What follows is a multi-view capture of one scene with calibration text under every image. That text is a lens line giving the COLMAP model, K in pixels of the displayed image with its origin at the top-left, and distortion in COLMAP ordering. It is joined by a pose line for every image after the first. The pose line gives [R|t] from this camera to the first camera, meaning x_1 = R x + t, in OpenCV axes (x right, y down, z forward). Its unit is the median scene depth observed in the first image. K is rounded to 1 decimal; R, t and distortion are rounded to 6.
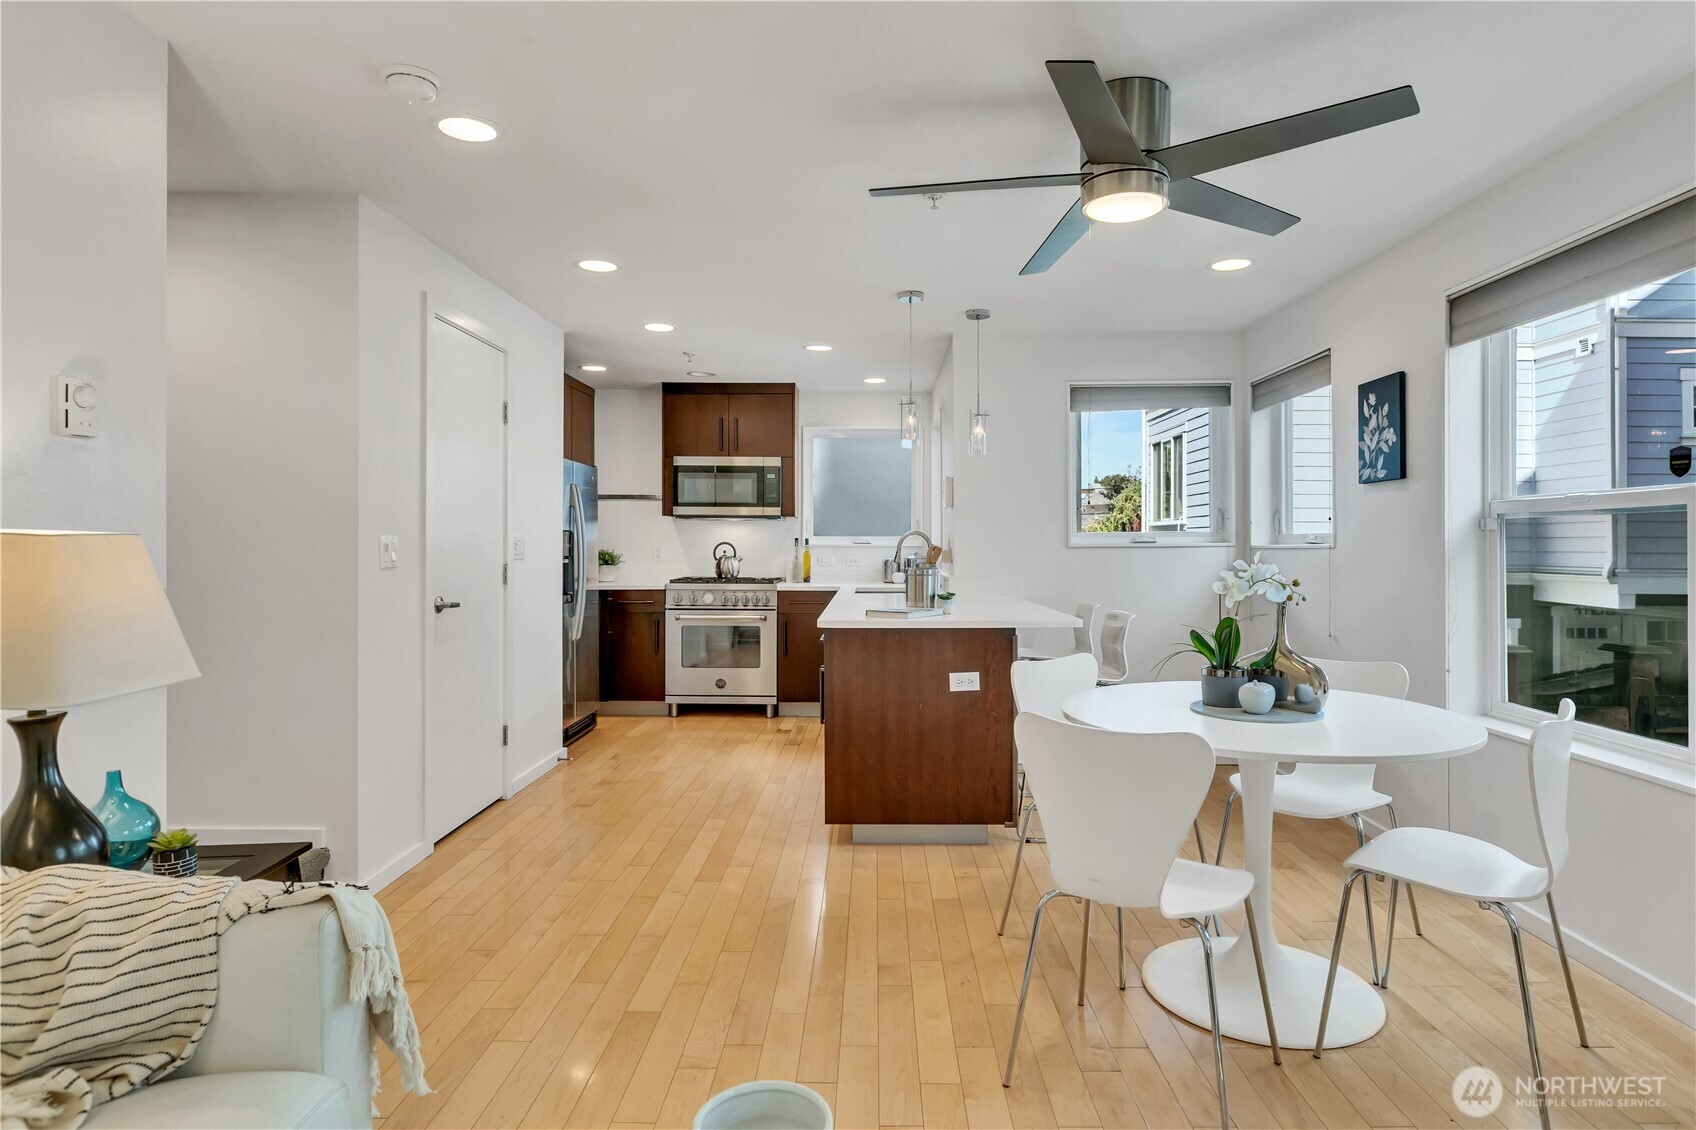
lens RADIAL K [[923.8, 0, 867.0], [0, 923.8, 544.8], [0, 0, 1]] dist [-0.001578, 0.003071]
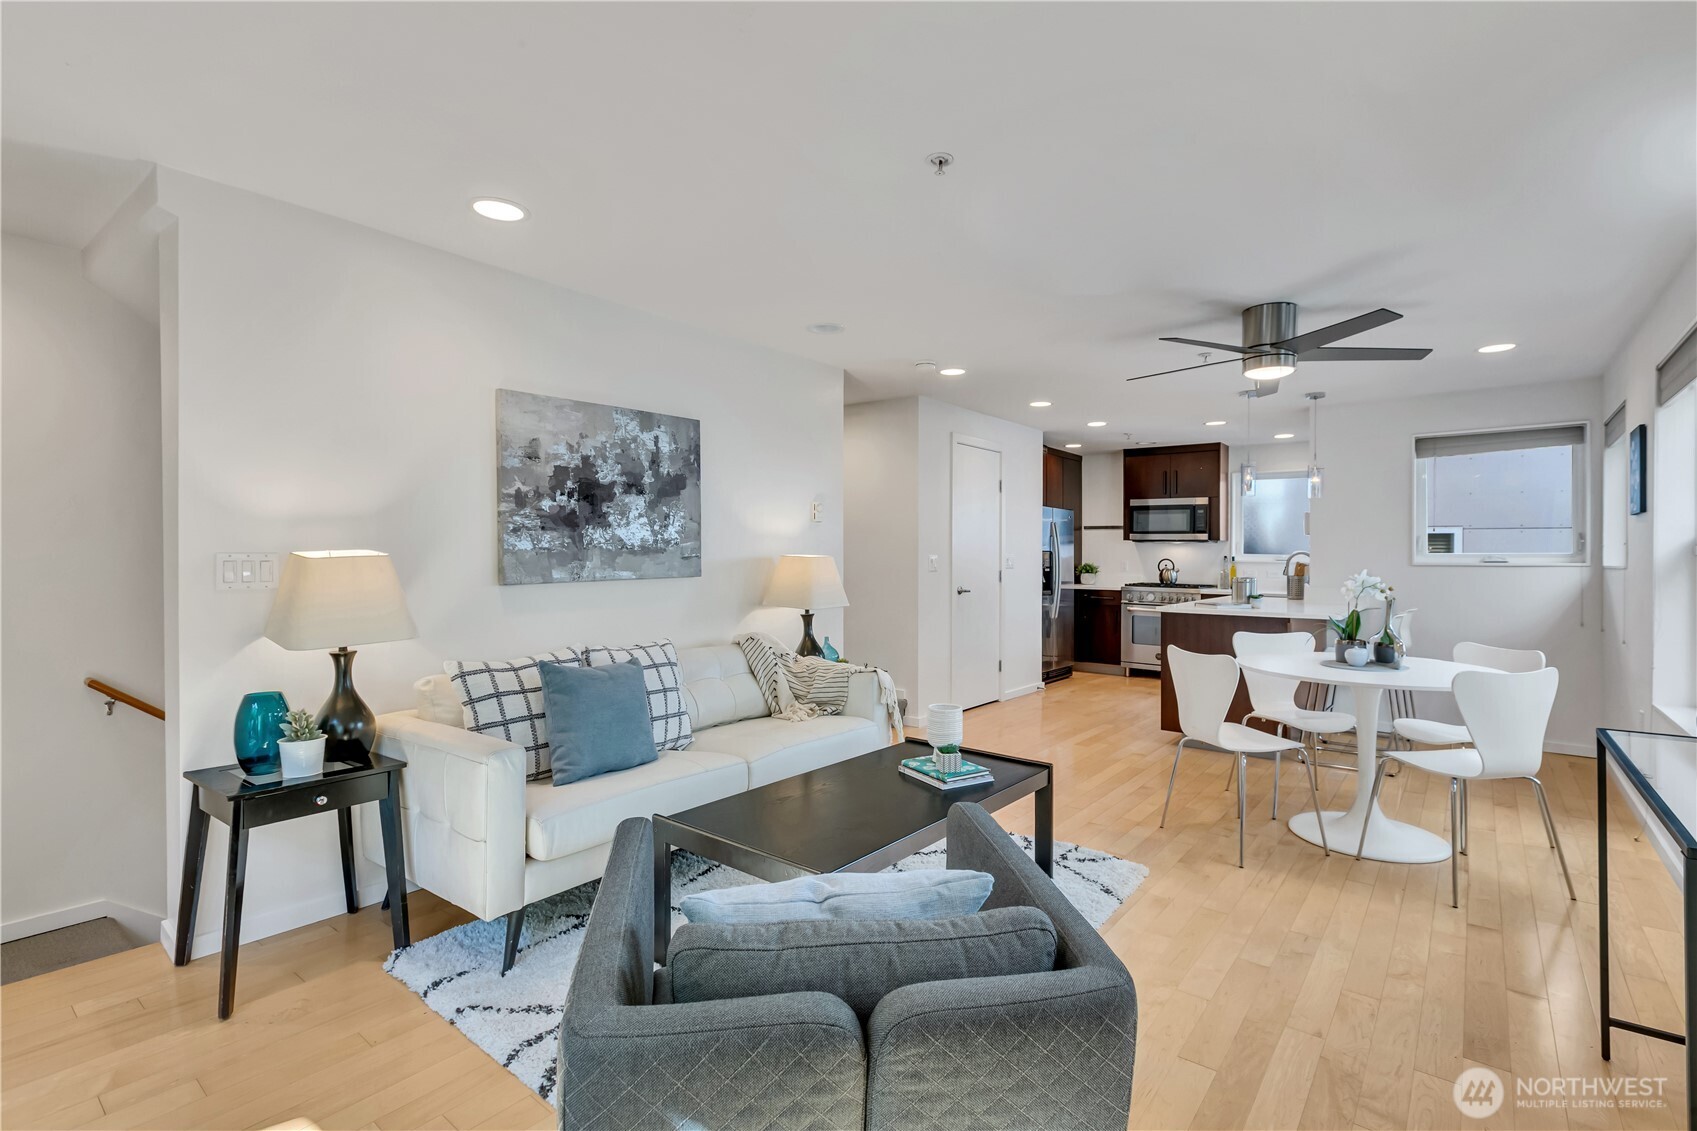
lens RADIAL K [[781.6, 0, 850.8], [0, 781.6, 568.4], [0, 0, 1]] dist [-0.005887, 0.001468]
pose [[0.783063, 0.015220, -0.621756, 0.222273], [-0.006528, 0.999847, 0.016254, -0.004190], [0.621908, -0.008669, 0.783042, -0.253582]]
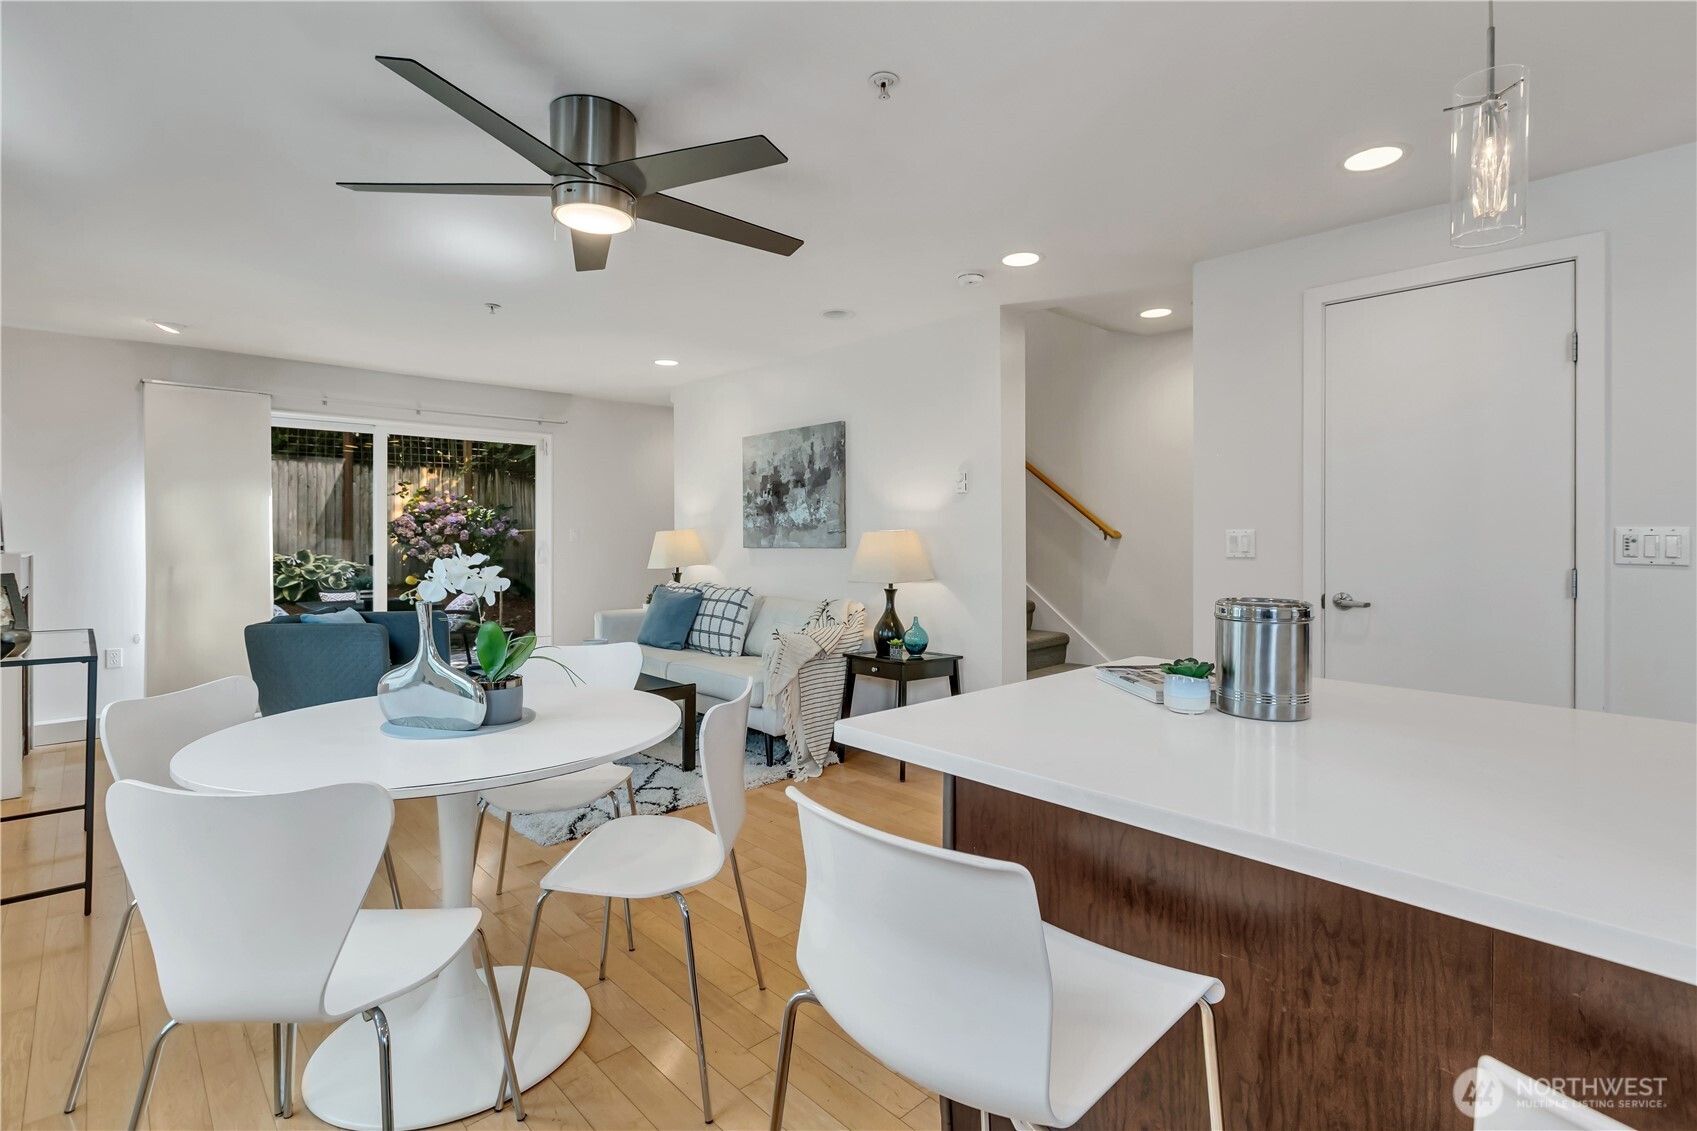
lens RADIAL K [[781.6, 0, 860.9], [0, 781.6, 551.3], [0, 0, 1]] dist [-0.005887, 0.001468]
pose [[-0.715936, 0.011675, -0.698068, 0.259573], [-0.006402, 0.999708, 0.023286, -0.001494], [0.698136, 0.021140, -0.715653, 0.706908]]
